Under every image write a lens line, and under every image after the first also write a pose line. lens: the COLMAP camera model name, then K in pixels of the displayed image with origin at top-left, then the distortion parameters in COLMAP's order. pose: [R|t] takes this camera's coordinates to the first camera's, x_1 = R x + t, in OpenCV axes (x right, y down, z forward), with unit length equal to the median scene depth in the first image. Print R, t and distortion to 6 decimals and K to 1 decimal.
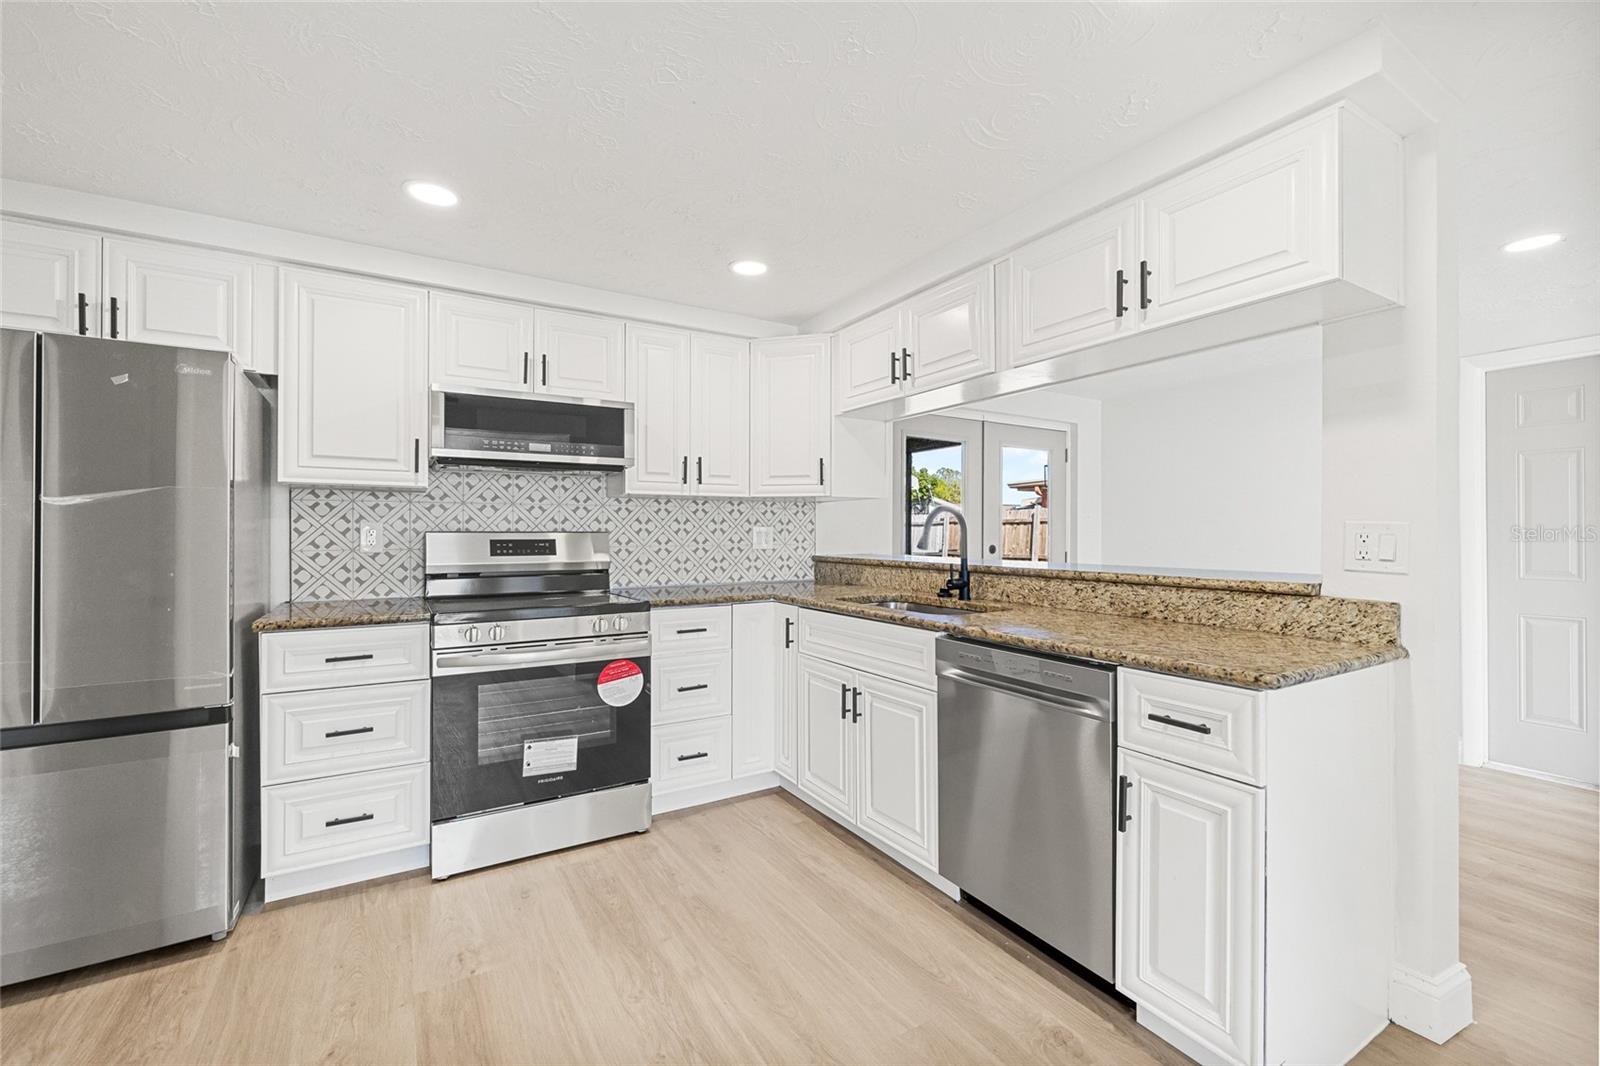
lens RADIAL K [[667.4, 0, 796.9], [0, 667.4, 531.5], [0, 0, 1]] dist [-0.000693, 0.000161]
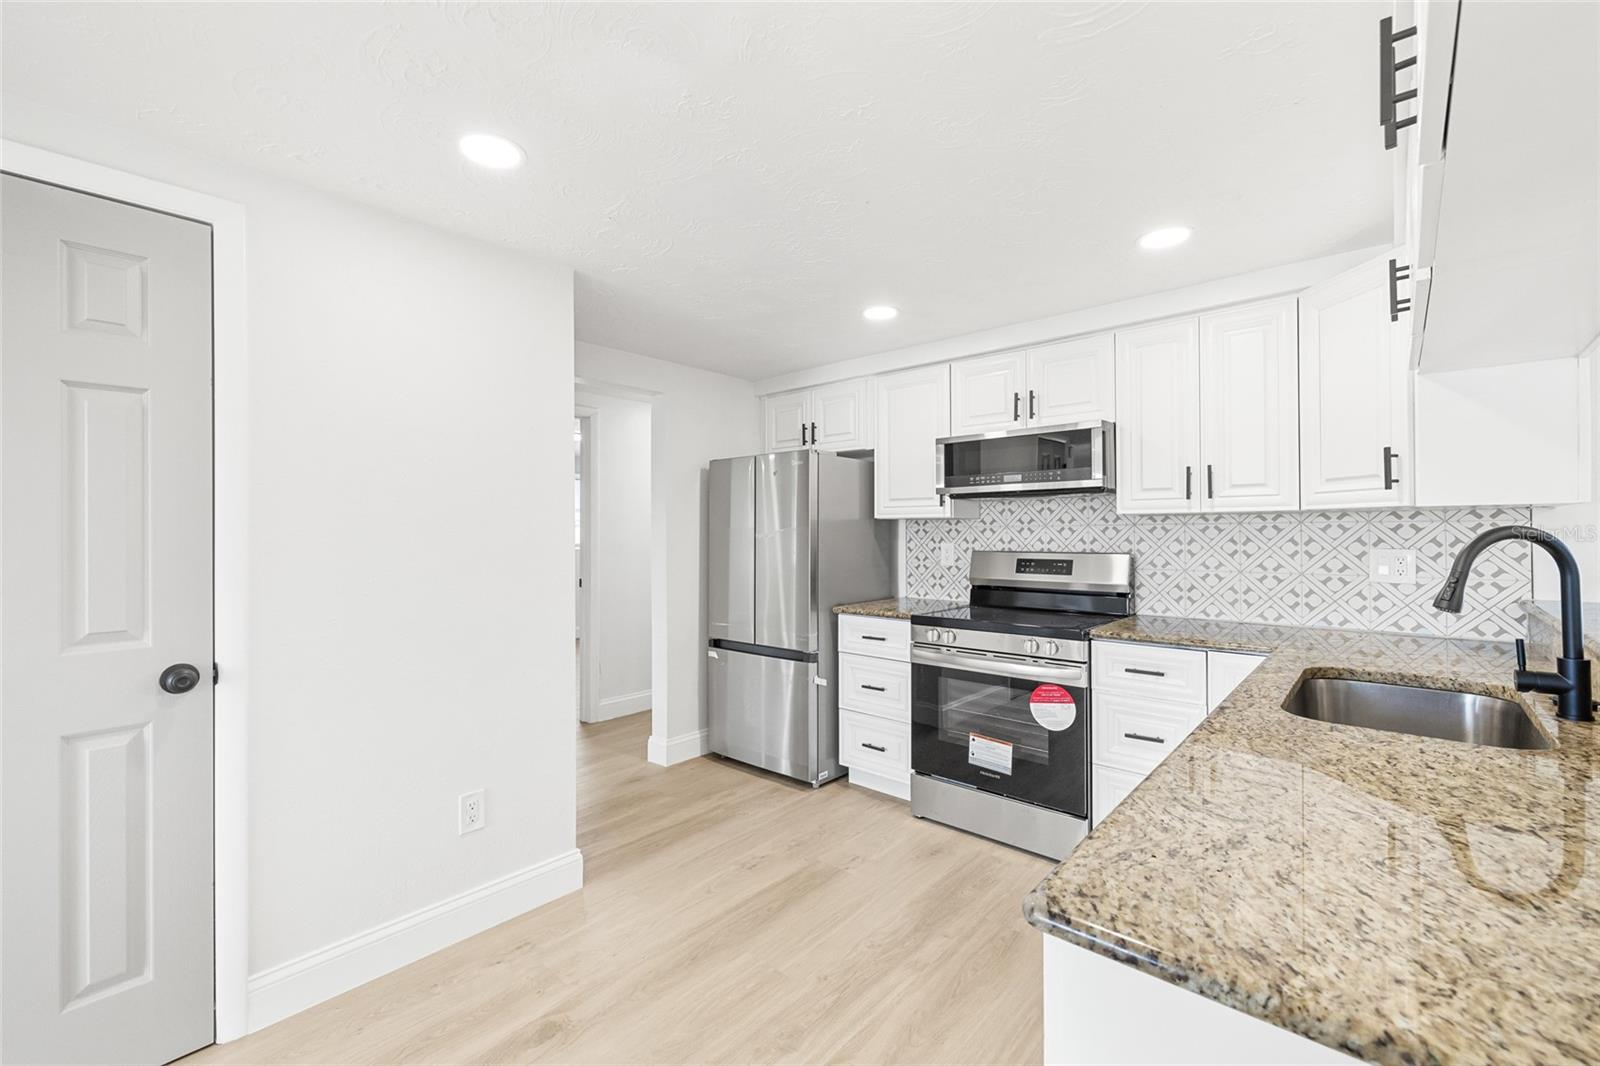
lens RADIAL K [[668.1, 0, 794.7], [0, 668.1, 530.7], [0, 0, 1]] dist [0.000024, 0.000593]
pose [[0.293038, -0.004633, -0.956090, 0.579605], [0.005142, 0.999981, -0.003270, -0.037326], [0.956087, -0.003958, 0.293056, 0.330733]]
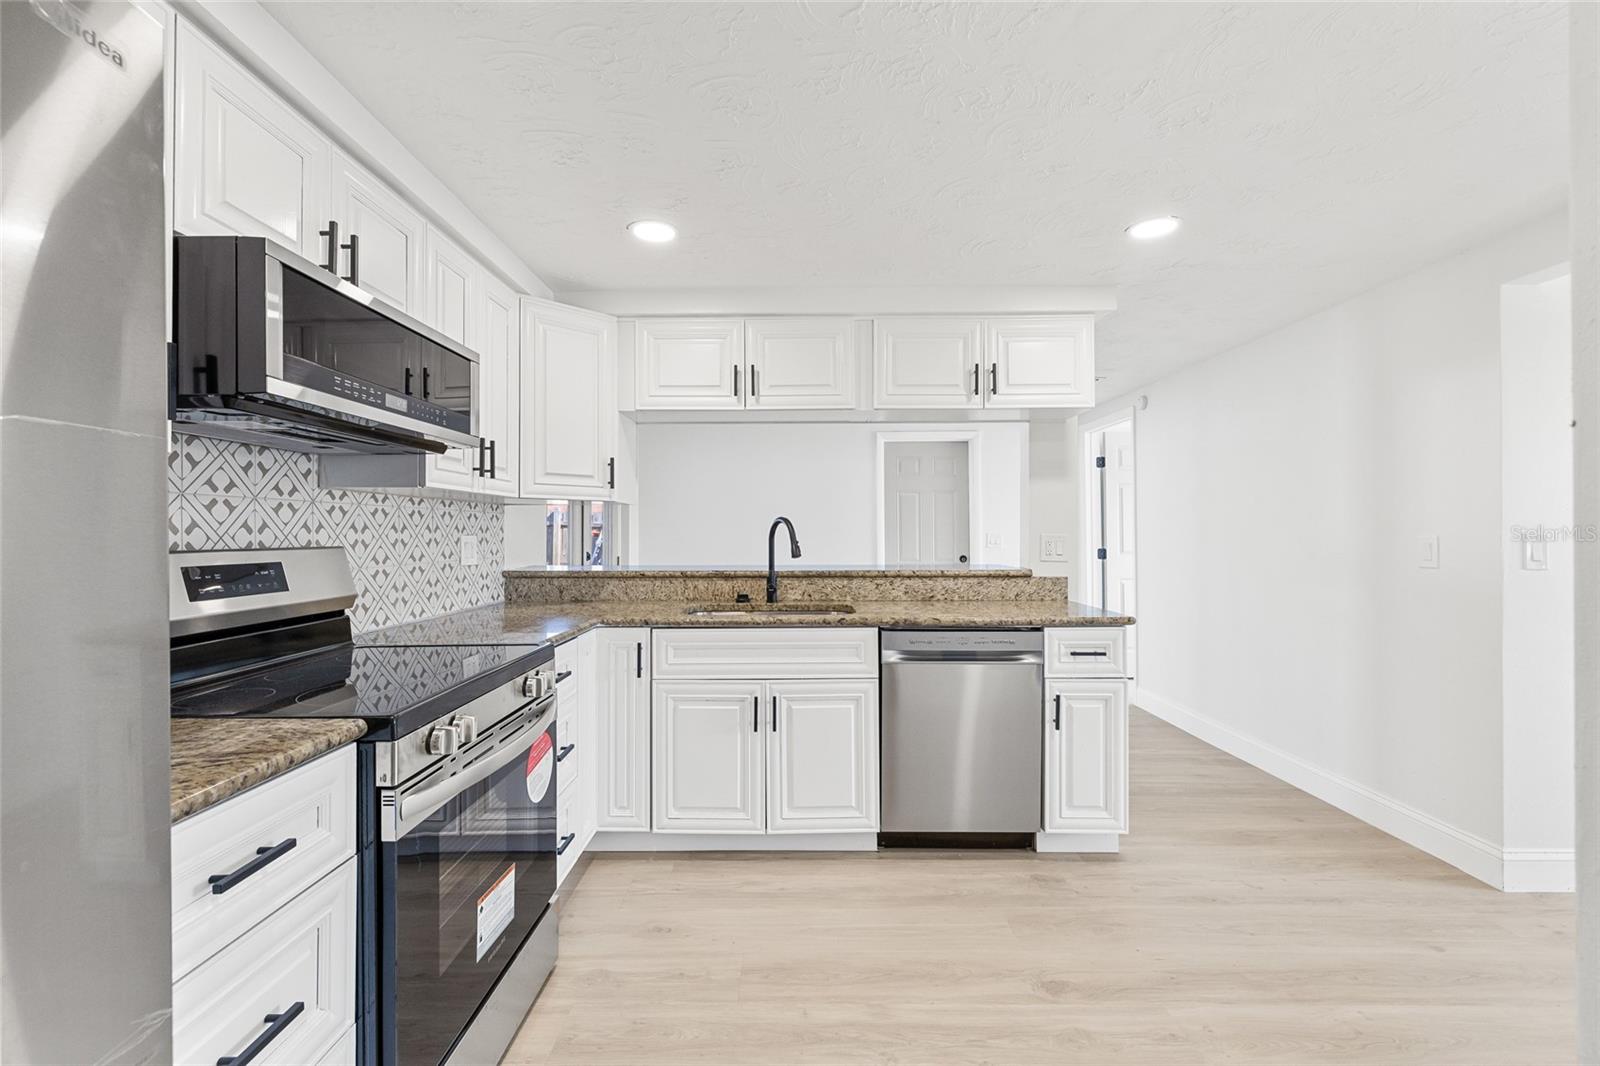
lens RADIAL K [[668.1, 0, 794.7], [0, 668.1, 530.7], [0, 0, 1]] dist [0.000024, 0.000593]
pose [[0.522084, 0.001455, 0.852893, -0.706371], [0.002021, 0.999994, -0.002944, -0.013563], [-0.852892, 0.003261, 0.522077, 0.410731]]
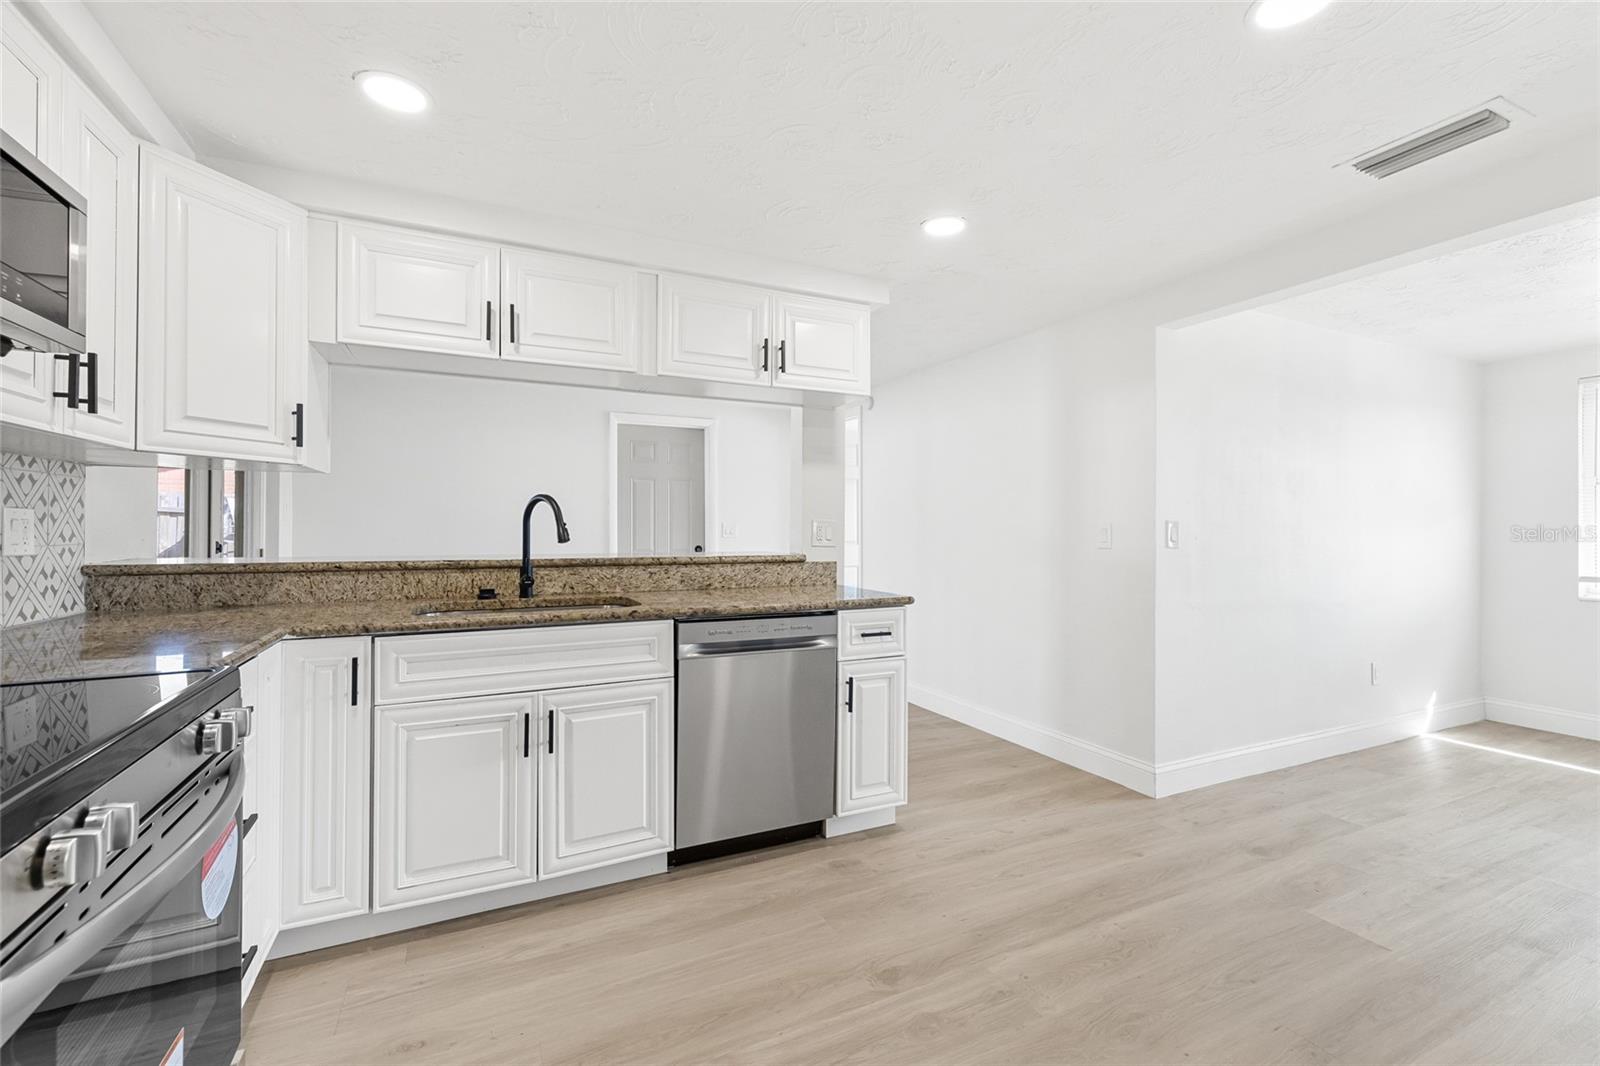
lens RADIAL K [[671.9, 0, 793.2], [0, 671.9, 527.1], [0, 0, 1]] dist [-0.000673, 0.000282]
pose [[0.098486, 0.002388, 0.995136, -0.660143], [-0.004427, 0.999988, -0.001961, 0.006409], [-0.995129, -0.004212, 0.098495, 0.574414]]
